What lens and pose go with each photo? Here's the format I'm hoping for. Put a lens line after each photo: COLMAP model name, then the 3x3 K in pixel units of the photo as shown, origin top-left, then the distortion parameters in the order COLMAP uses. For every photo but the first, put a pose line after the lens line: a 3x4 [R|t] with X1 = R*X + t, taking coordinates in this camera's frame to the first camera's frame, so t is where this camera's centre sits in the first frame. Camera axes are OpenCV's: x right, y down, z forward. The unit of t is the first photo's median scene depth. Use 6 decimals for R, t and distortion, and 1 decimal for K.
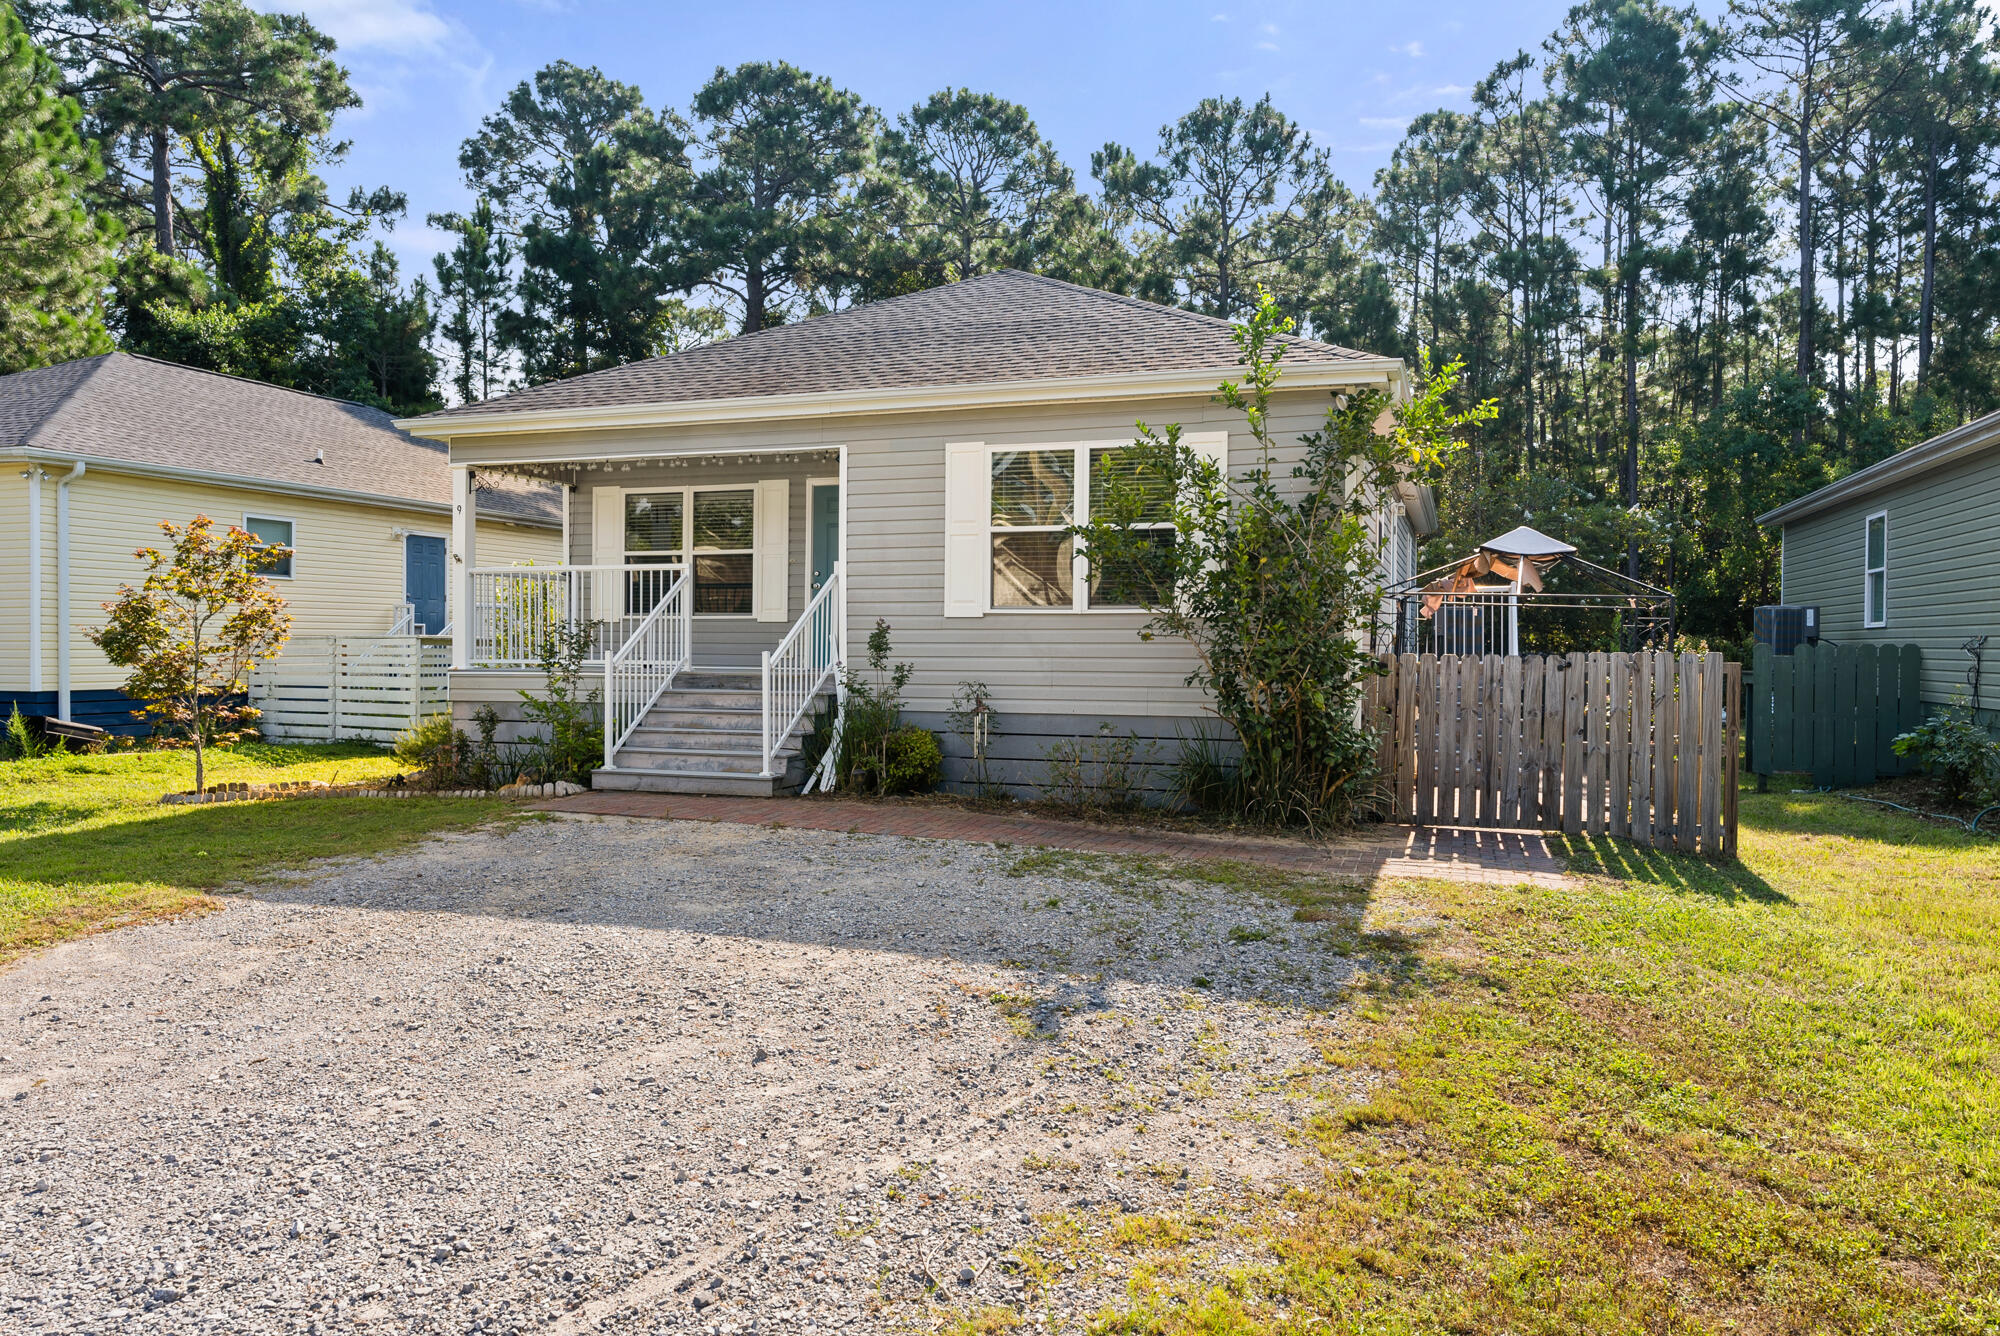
lens RADIAL K [[1374.9, 0, 1009.6], [0, 1374.9, 651.6], [0, 0, 1]] dist [-0.023498, -0.000691]
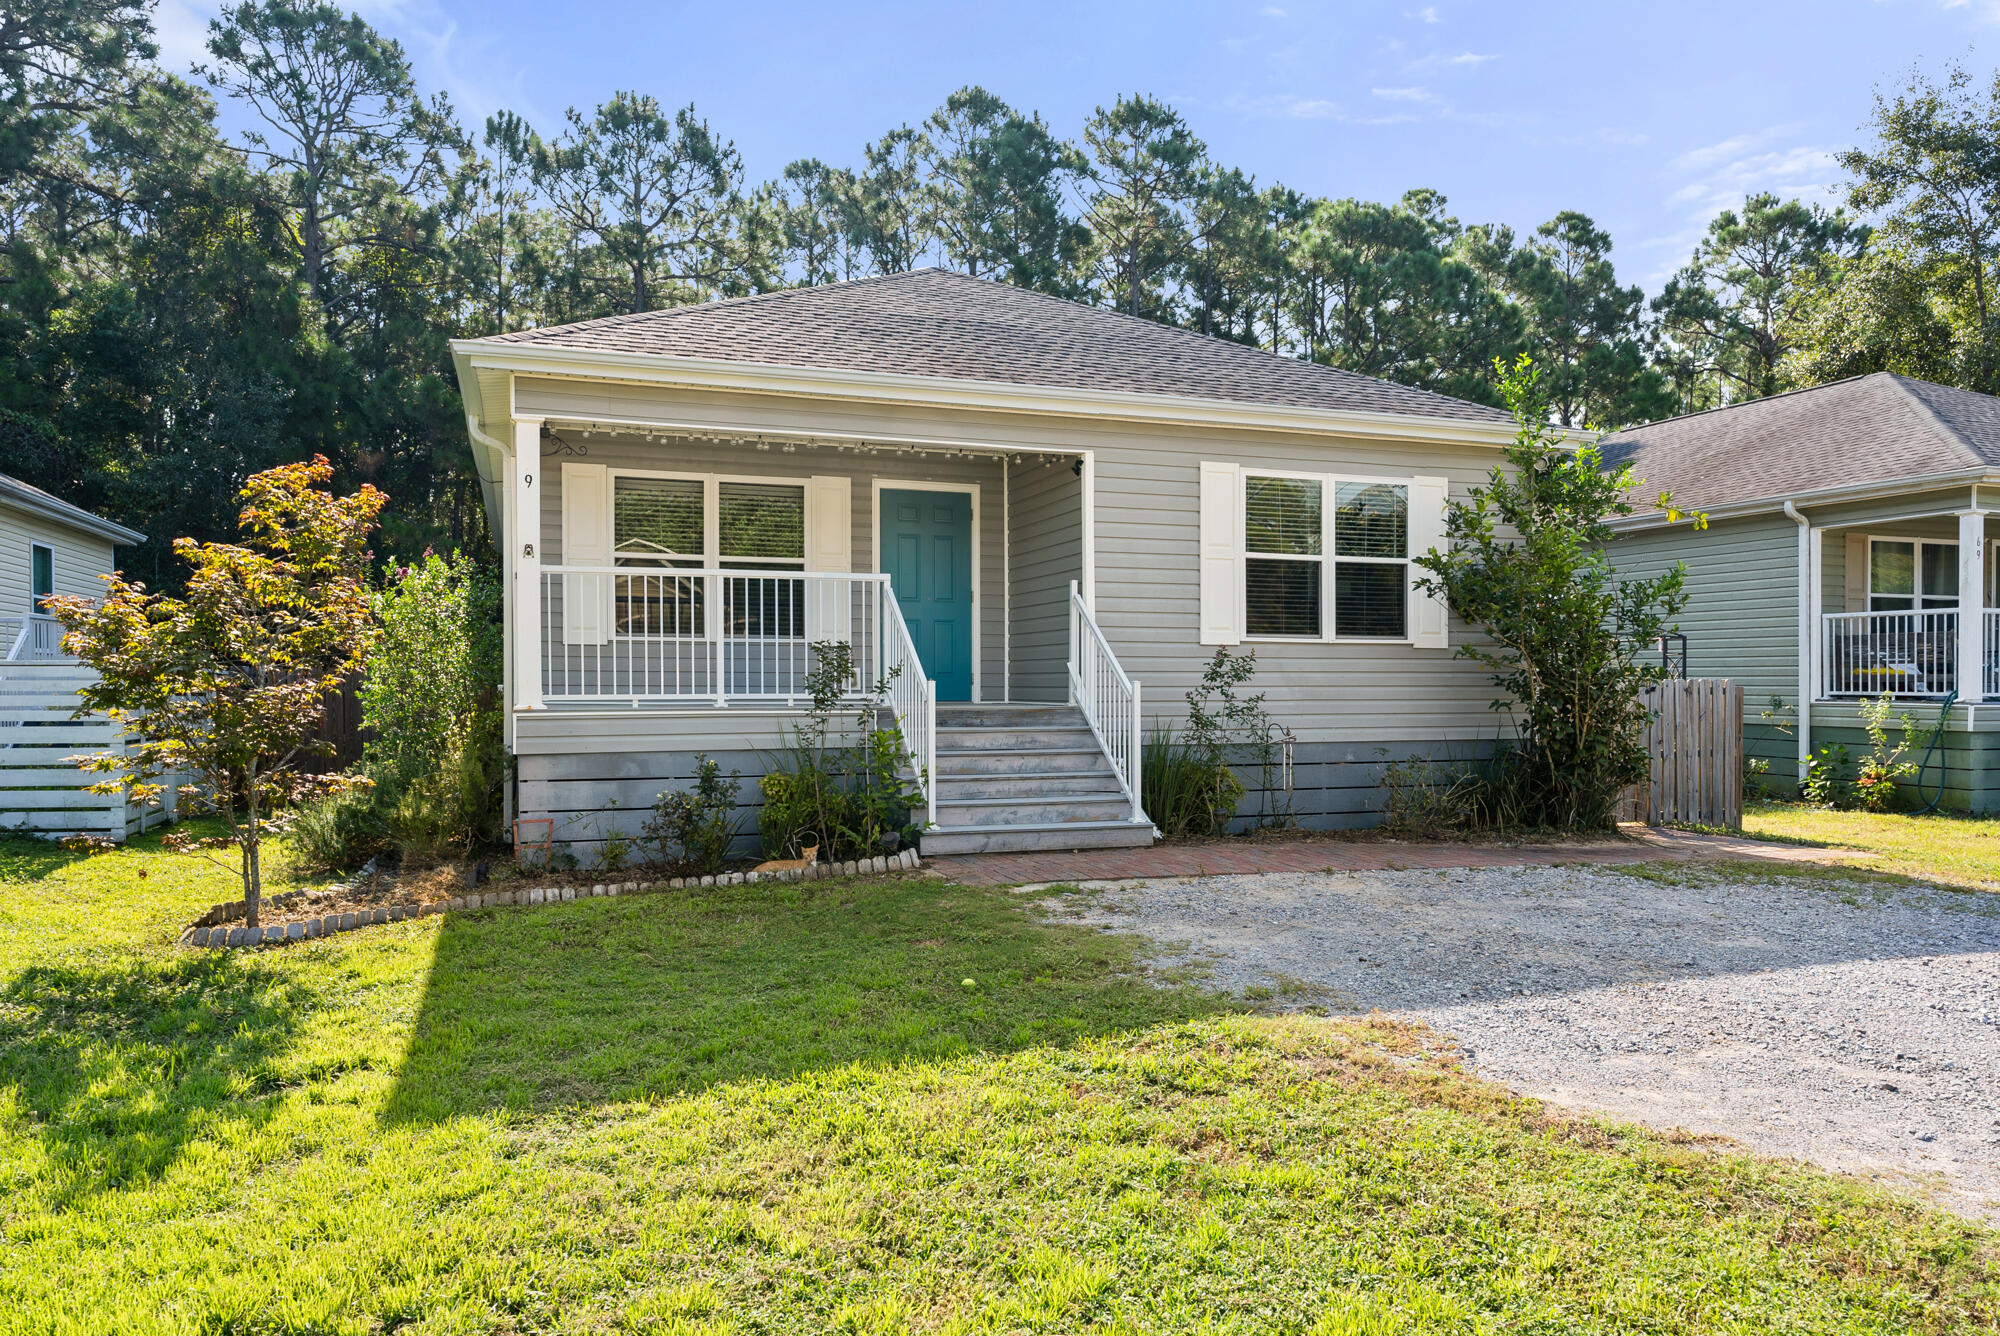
lens RADIAL K [[1374.9, 0, 1009.6], [0, 1374.9, 684.6], [0, 0, 1]] dist [-0.023498, -0.000691]
pose [[0.776028, -0.004602, 0.630682, -0.725648], [0.005459, 0.999985, 0.000580, 0.001400], [-0.630675, 0.002992, 0.776042, 0.337117]]
